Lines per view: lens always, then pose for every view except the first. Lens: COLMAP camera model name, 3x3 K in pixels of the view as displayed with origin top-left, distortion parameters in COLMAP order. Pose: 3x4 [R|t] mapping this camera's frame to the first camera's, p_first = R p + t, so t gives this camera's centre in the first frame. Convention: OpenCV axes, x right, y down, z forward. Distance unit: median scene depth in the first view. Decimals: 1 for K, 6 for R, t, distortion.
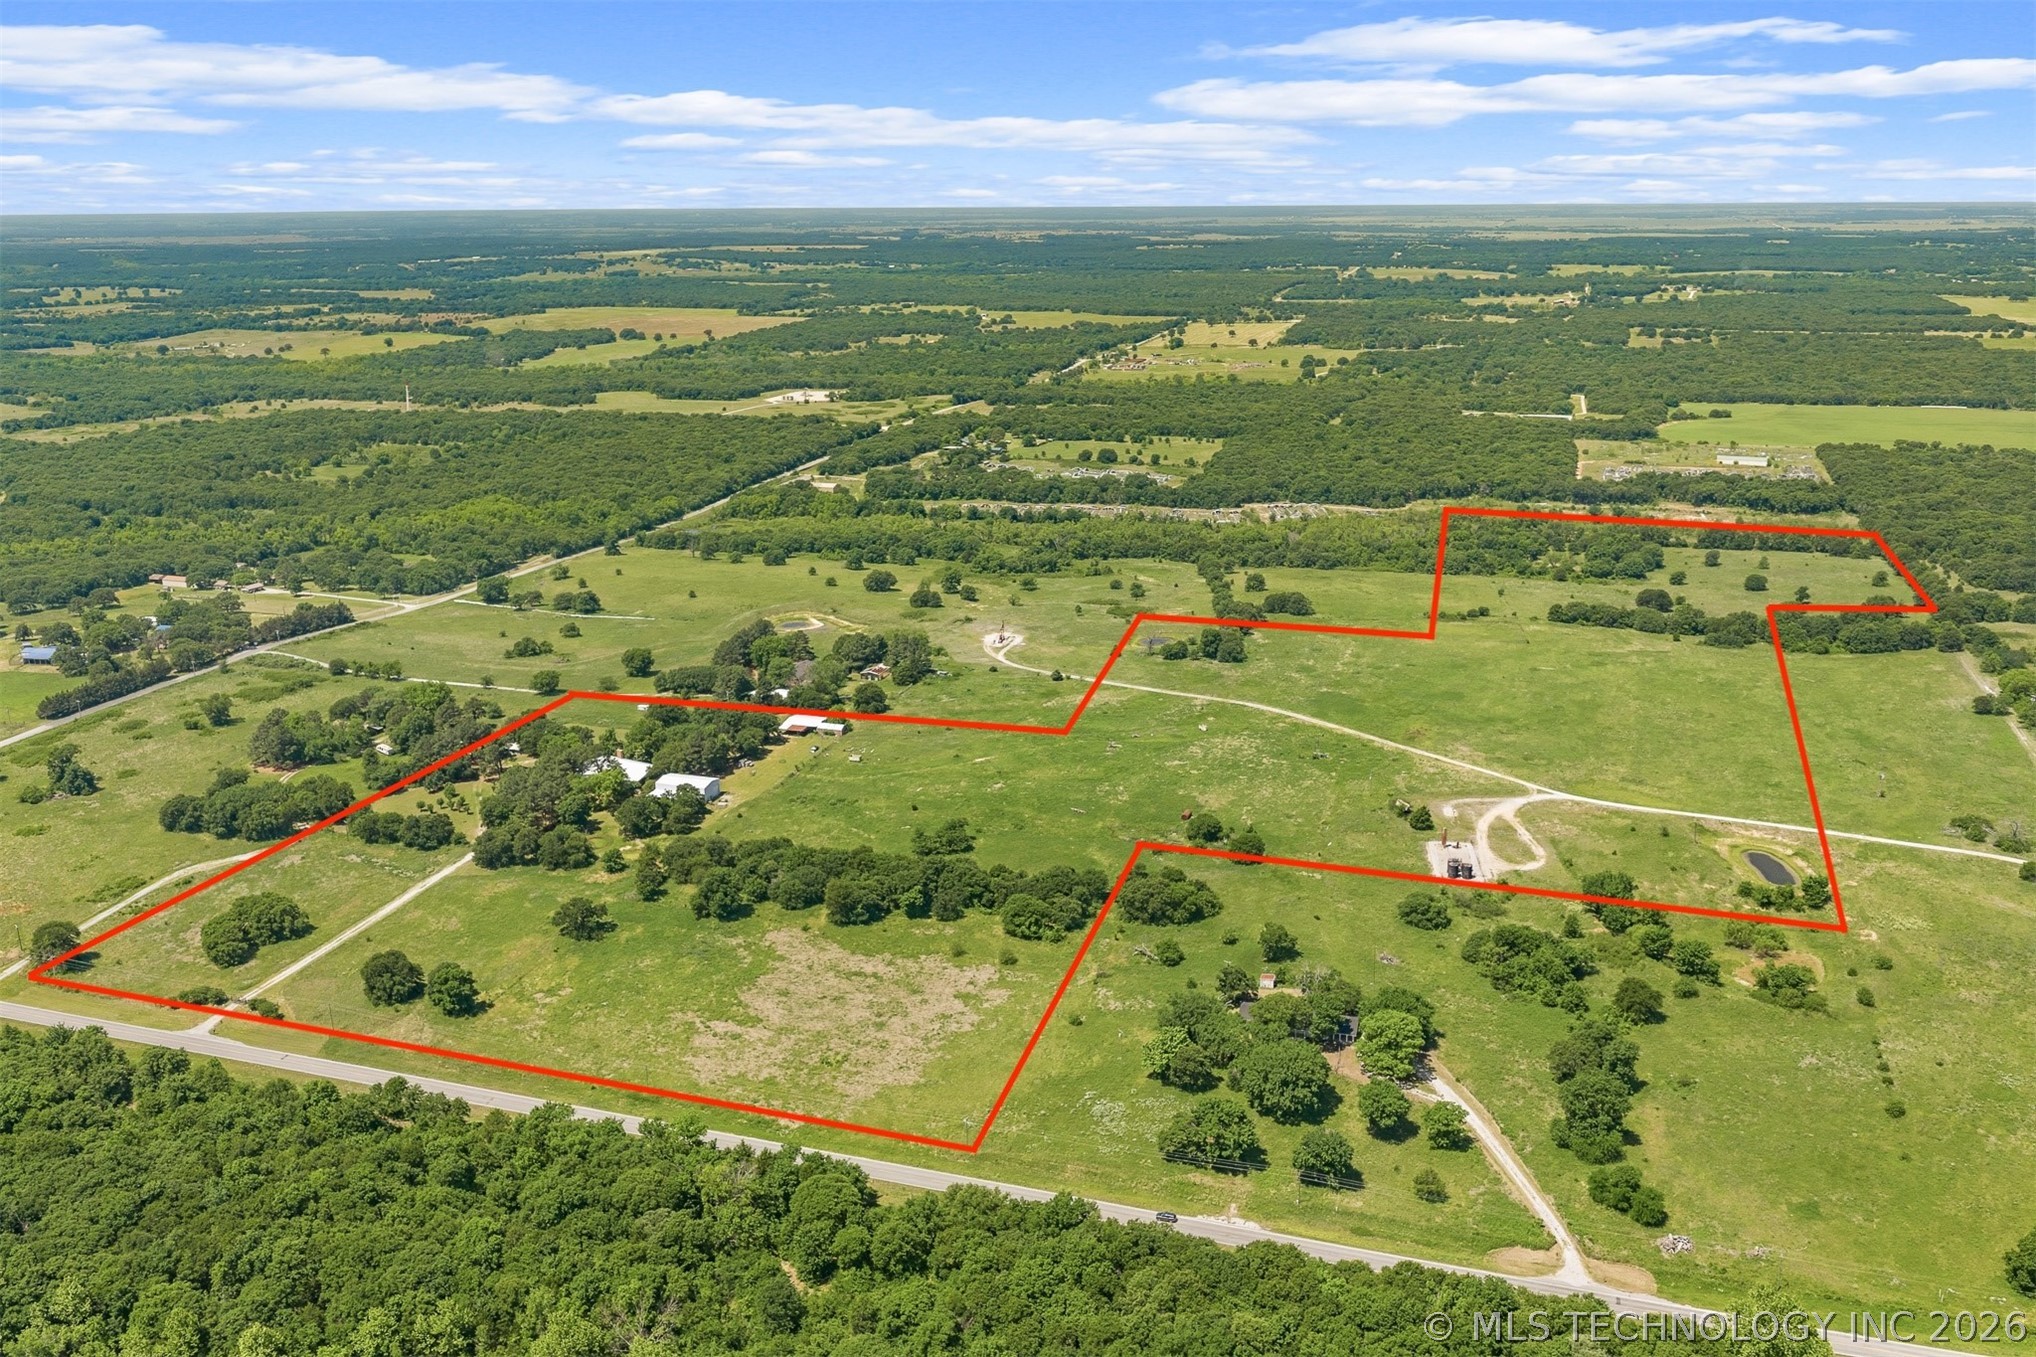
lens RADIAL K [[1684.5, 0, 1024.9], [0, 1684.5, 668.1], [0, 0, 1]] dist [0.022564, -0.029196]
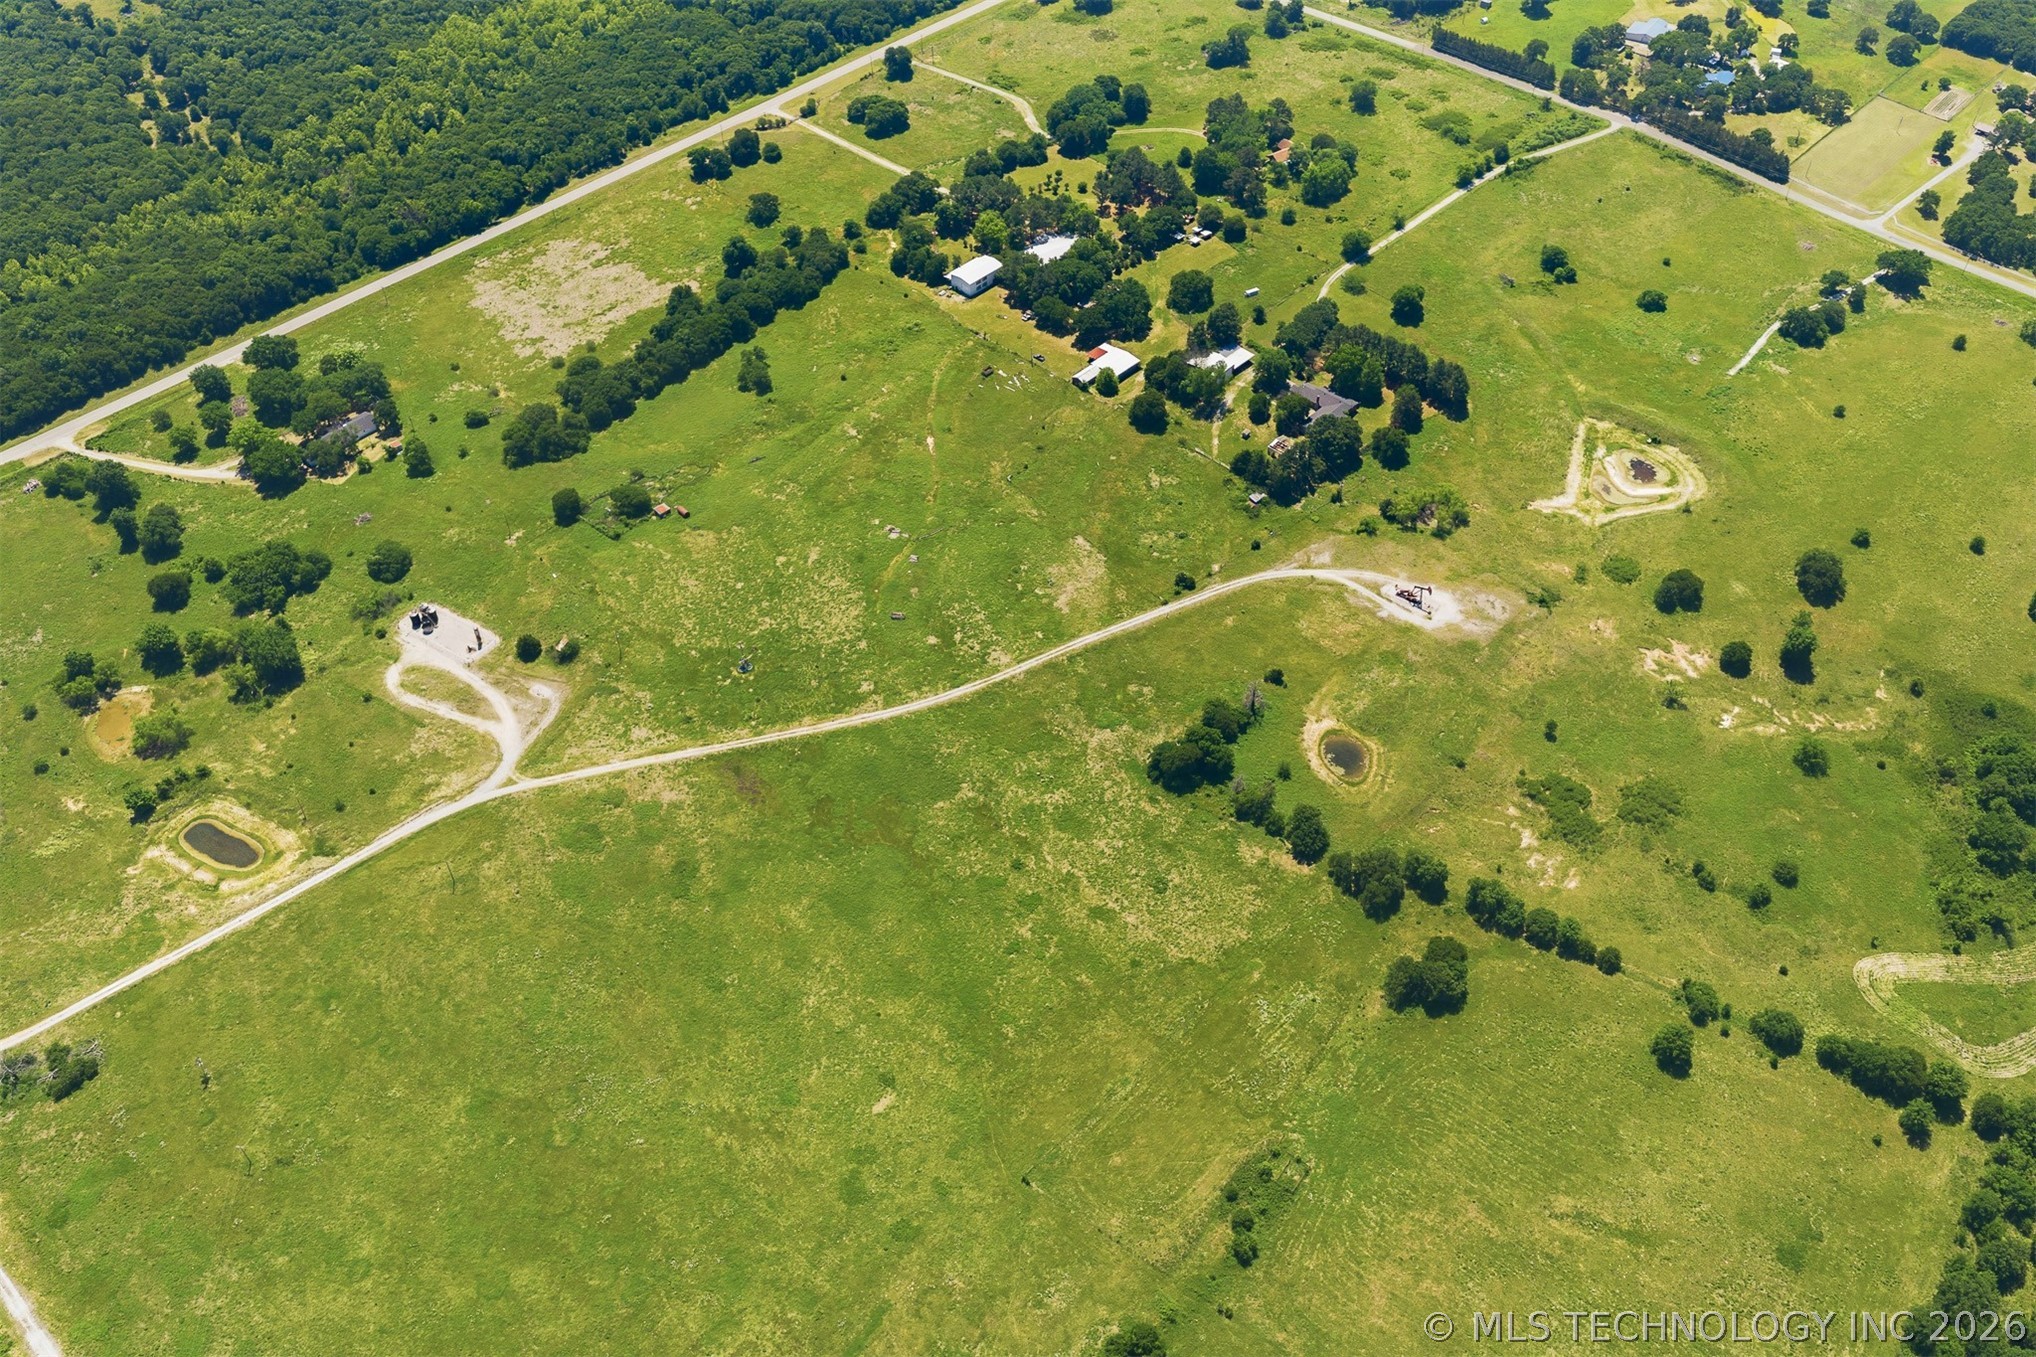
lens RADIAL K [[1684.5, 0, 1024.9], [0, 1684.5, 668.1], [0, 0, 1]] dist [0.022564, -0.029196]
pose [[-0.430932, 0.656167, -0.619470, 0.690411], [-0.230695, 0.583560, 0.778612, -0.691179], [0.872398, 0.478437, -0.100100, 1.296862]]
